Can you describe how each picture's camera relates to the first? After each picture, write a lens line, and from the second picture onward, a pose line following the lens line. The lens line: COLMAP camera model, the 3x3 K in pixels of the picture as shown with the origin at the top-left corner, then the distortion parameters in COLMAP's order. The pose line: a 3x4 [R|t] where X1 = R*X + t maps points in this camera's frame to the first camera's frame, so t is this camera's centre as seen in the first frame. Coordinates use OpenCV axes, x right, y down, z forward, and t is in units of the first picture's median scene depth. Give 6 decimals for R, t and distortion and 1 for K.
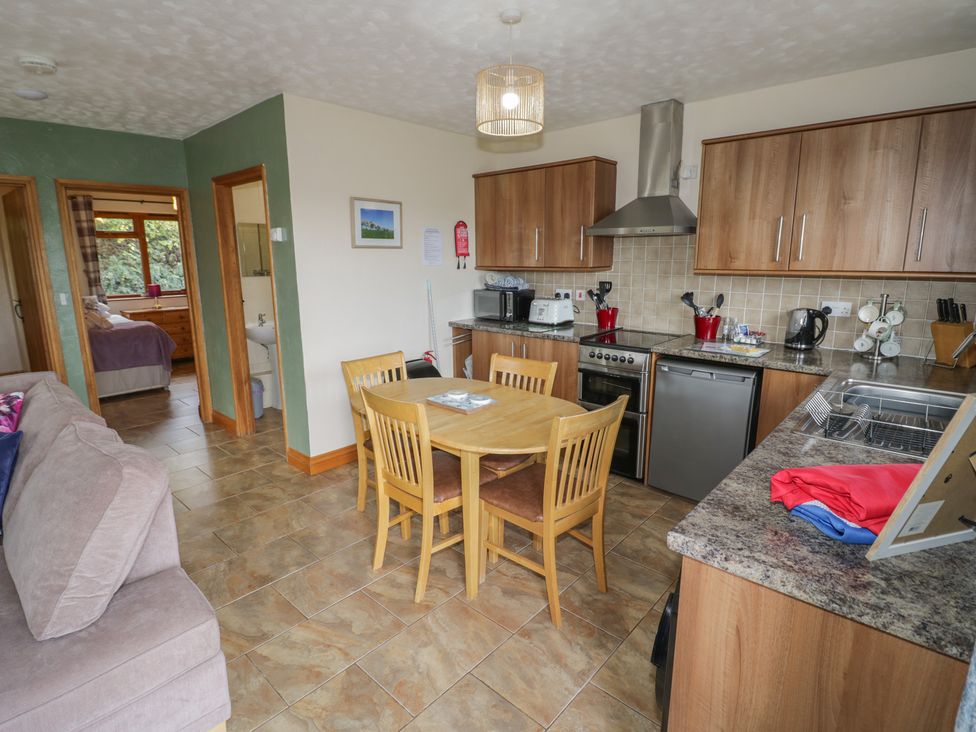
lens RADIAL K [[521.8, 0, 488.8], [0, 521.8, 356.5], [0, 0, 1]] dist [-0.001016, -0.010240]
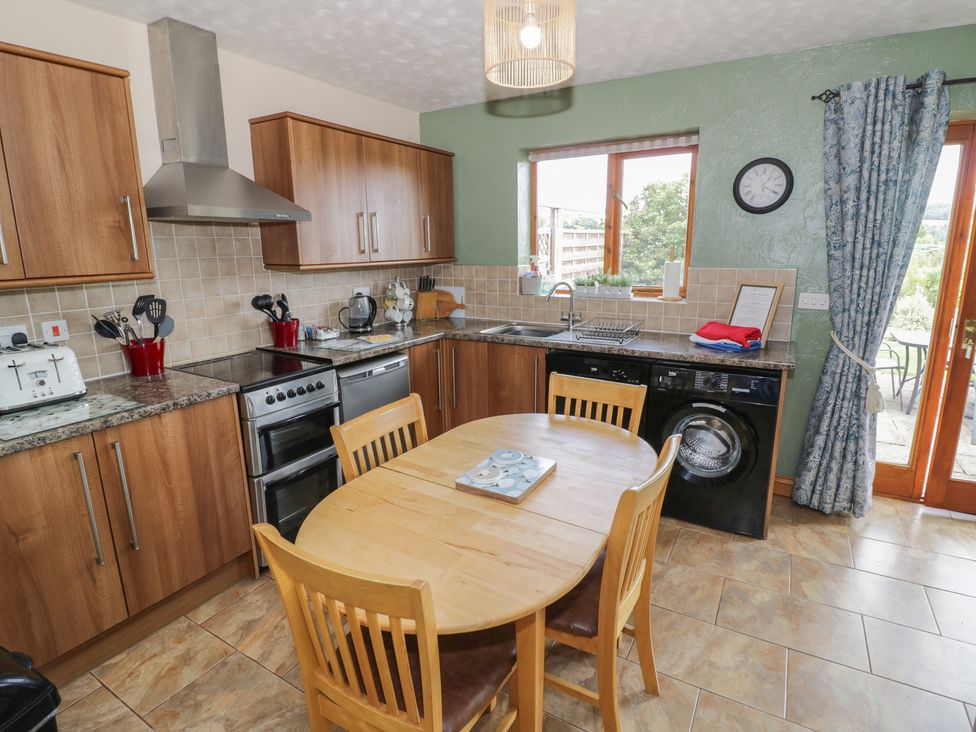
lens RADIAL K [[521.8, 0, 488.8], [0, 521.8, 356.5], [0, 0, 1]] dist [-0.001016, -0.010240]
pose [[-0.211715, -0.194703, 0.957741, -0.540750], [0.197211, 0.951286, 0.236986, -0.175865], [-0.957228, 0.239051, -0.163004, 0.926481]]
